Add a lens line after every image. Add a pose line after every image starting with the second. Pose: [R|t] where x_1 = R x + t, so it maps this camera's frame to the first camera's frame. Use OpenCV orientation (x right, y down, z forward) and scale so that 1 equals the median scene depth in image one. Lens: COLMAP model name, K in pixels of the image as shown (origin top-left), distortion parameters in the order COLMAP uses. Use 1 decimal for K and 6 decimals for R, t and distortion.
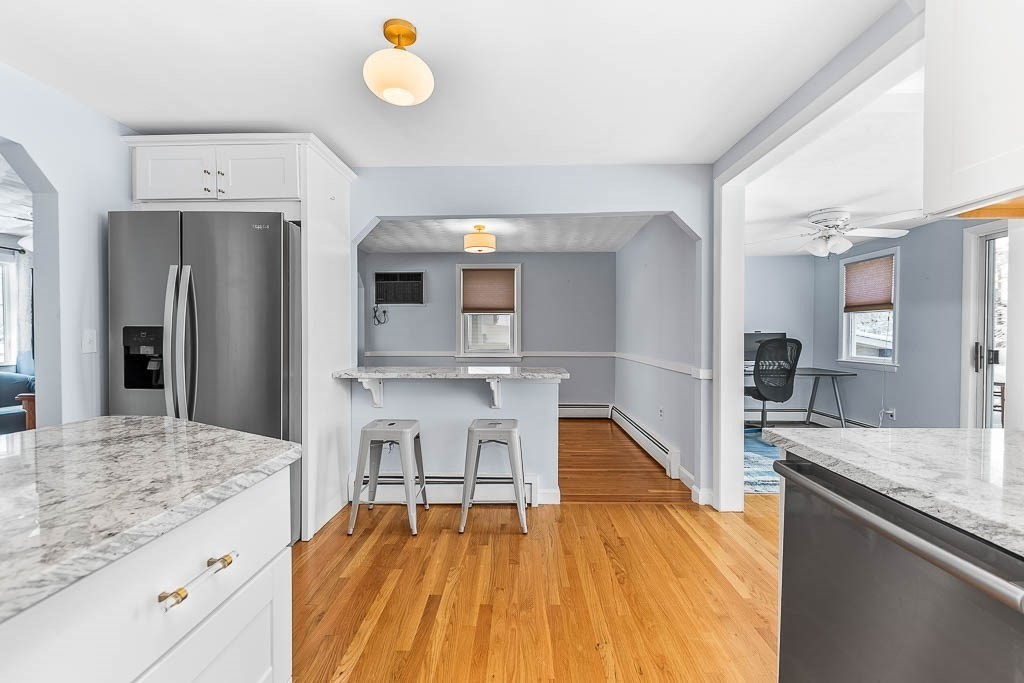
lens RADIAL K [[449.2, 0, 512.0], [0, 449.2, 341.5], [0, 0, 1]] dist [0.011425, -0.000091]
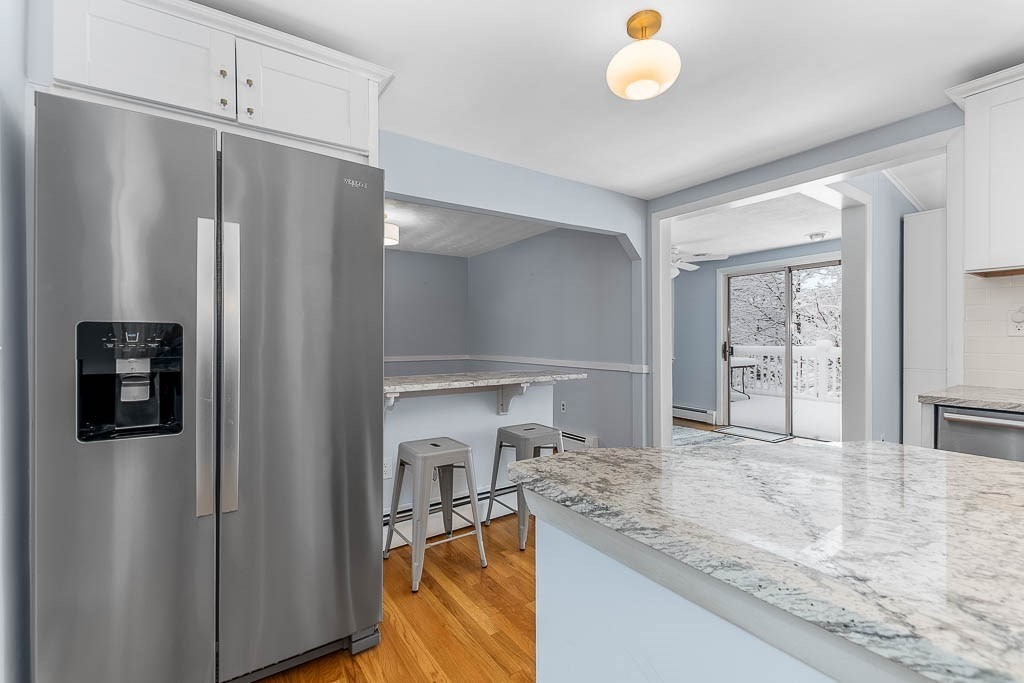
lens RADIAL K [[450.4, 0, 512.0], [0, 450.4, 341.5], [0, 0, 1]] dist [-0.000733, -0.000155]
pose [[0.804561, -0.007166, 0.593827, -0.489784], [0.011984, 0.999919, -0.004170, -0.001708], [-0.593749, 0.010472, 0.804582, 0.186597]]
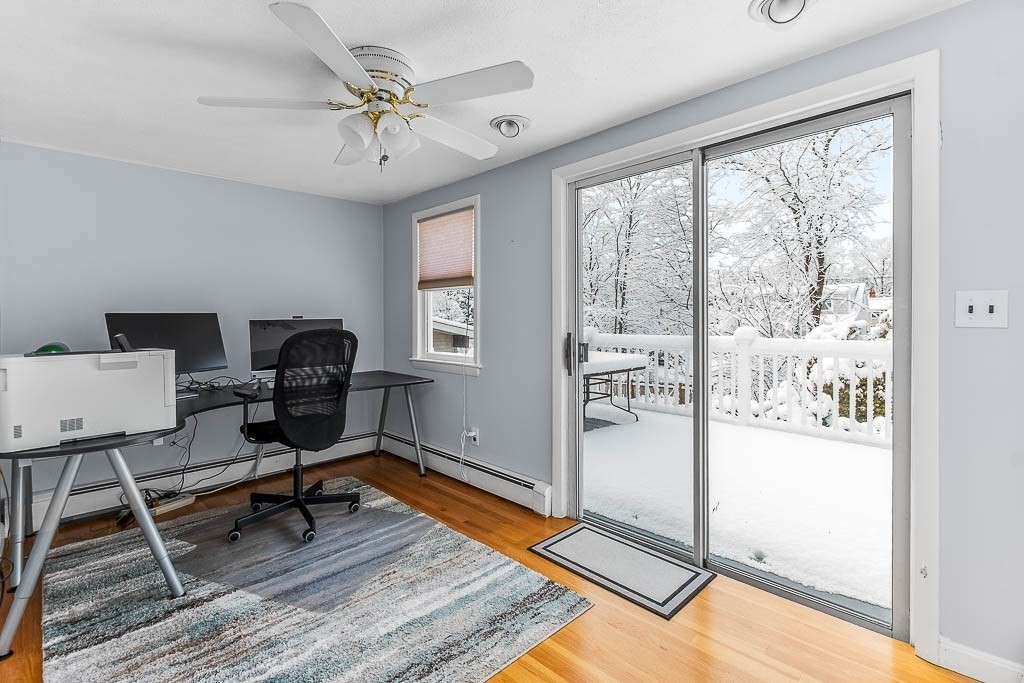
lens RADIAL K [[455.3, 0, 513.5], [0, 455.3, 326.5], [0, 0, 1]] dist [-0.000245, -0.000047]
pose [[0.683592, -0.011810, 0.729769, 0.454002], [0.014835, 0.999887, 0.002285, -0.010402], [-0.729713, 0.009264, 0.683690, 0.582716]]
